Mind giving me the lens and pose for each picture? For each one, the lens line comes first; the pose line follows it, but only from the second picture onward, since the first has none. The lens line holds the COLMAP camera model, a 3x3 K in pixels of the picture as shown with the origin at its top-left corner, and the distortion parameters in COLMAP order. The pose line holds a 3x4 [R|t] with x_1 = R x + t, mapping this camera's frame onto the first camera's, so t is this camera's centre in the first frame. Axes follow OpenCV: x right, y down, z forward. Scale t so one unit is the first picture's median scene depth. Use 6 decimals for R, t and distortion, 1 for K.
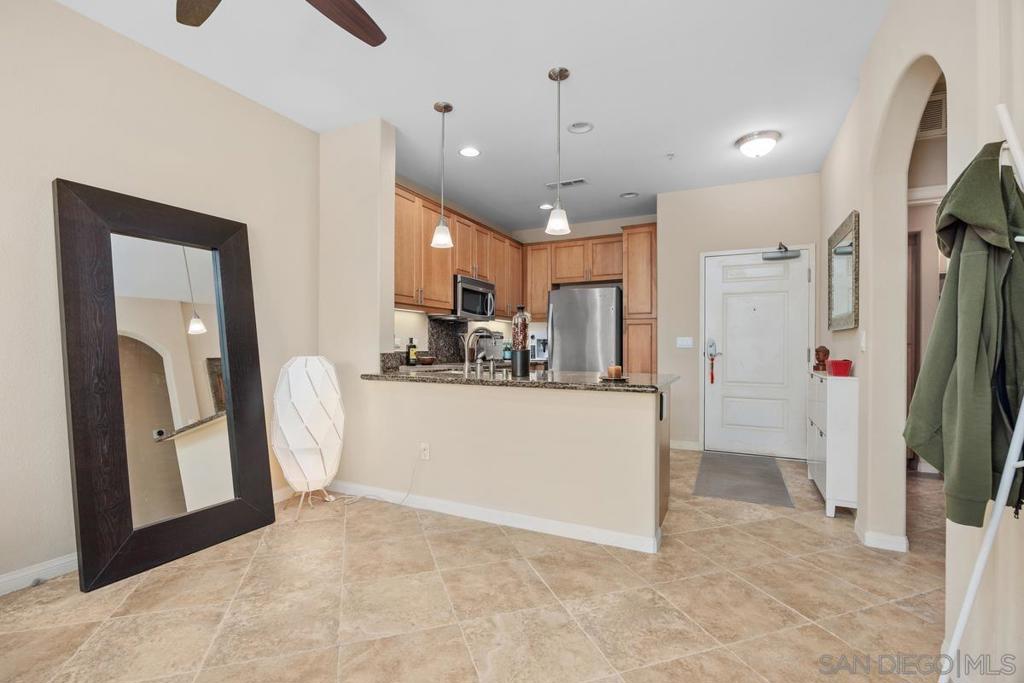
lens RADIAL K [[456.7, 0, 505.1], [0, 456.7, 348.4], [0, 0, 1]] dist [-0.021614, 0.000429]
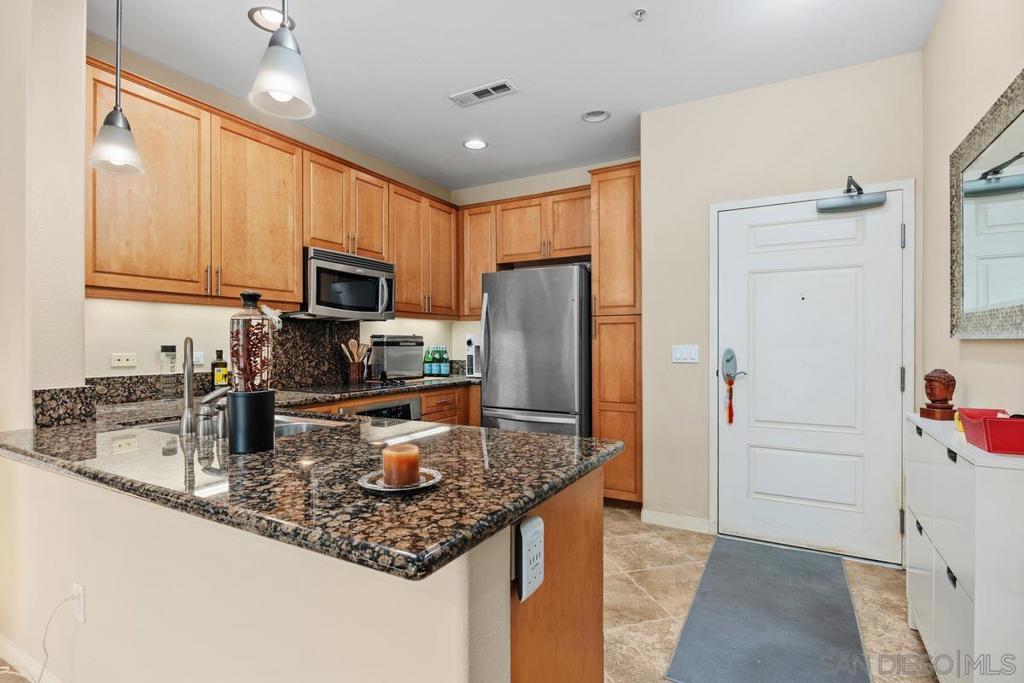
lens RADIAL K [[503.8, 0, 507.1], [0, 503.8, 344.3], [0, 0, 1]] dist [-0.004453, 0.000928]
pose [[0.998988, -0.004477, -0.044757, 0.203930], [0.004345, 0.999986, -0.003046, -0.026954], [0.044770, 0.002849, 0.998993, 0.346176]]
